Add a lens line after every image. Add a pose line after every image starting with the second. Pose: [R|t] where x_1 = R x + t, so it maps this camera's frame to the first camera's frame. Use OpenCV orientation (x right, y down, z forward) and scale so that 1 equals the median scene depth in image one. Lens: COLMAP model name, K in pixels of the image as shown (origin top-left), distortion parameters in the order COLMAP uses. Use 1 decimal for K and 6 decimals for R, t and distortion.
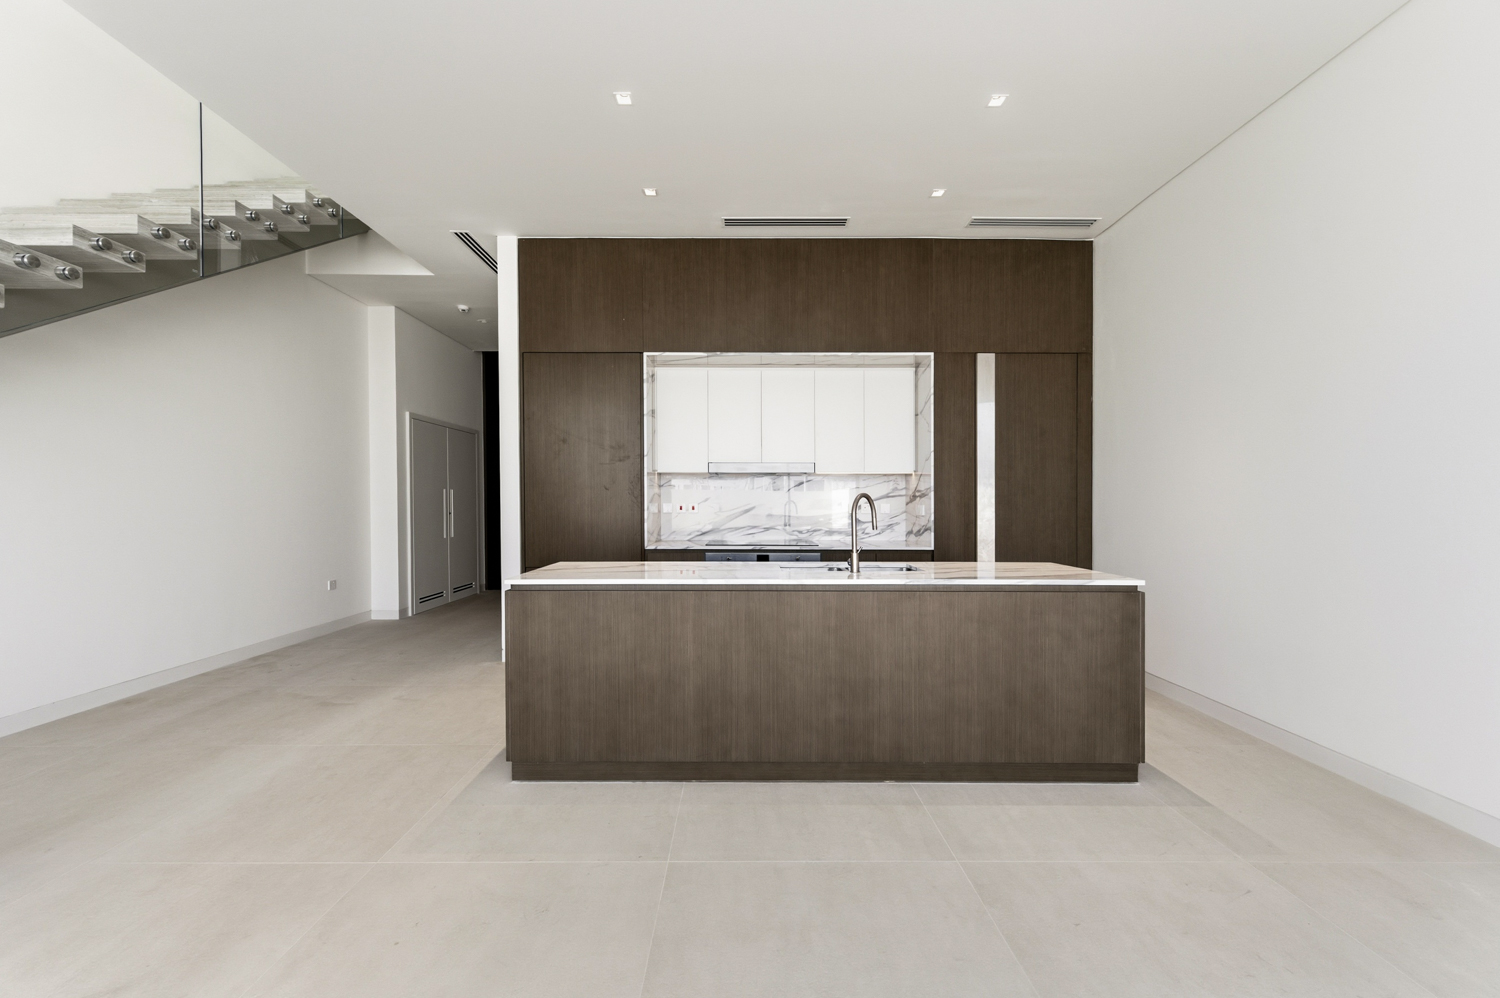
lens RADIAL K [[603.2, 0, 745.3], [0, 603.2, 522.3], [0, 0, 1]] dist [0.007906, -0.000076]
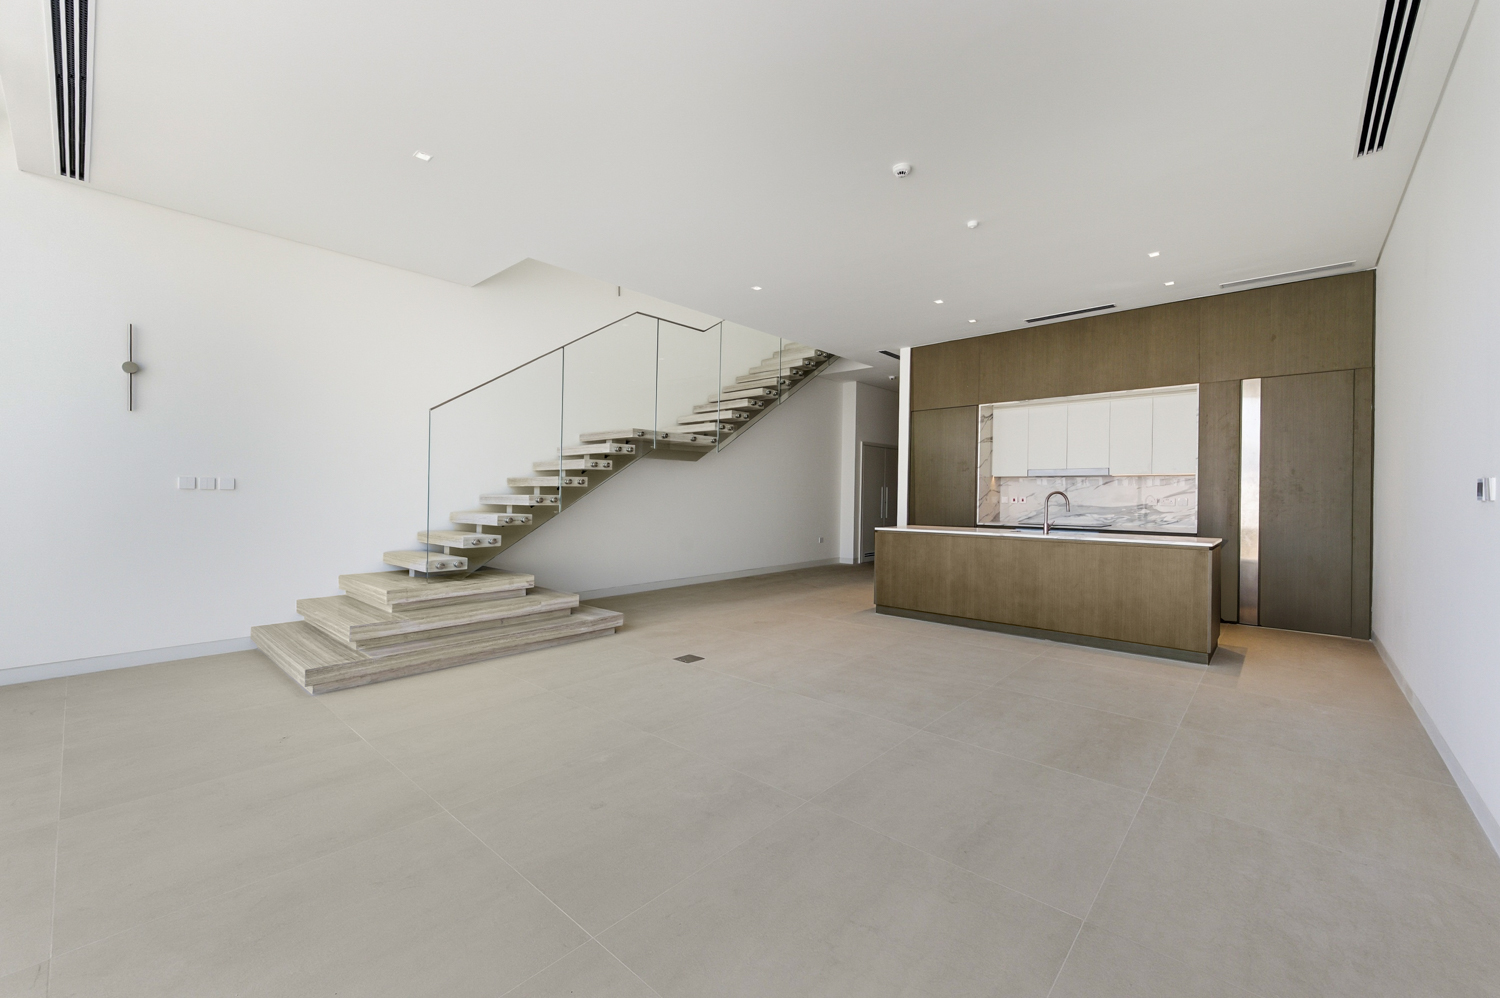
lens RADIAL K [[603.2, 0, 745.3], [0, 603.2, 522.3], [0, 0, 1]] dist [0.007906, -0.000076]
pose [[0.738478, 0.035384, -0.673349, 0.482364], [-0.028225, 0.999369, 0.021561, 0.021314], [0.673687, 0.003083, 0.739010, -0.645480]]
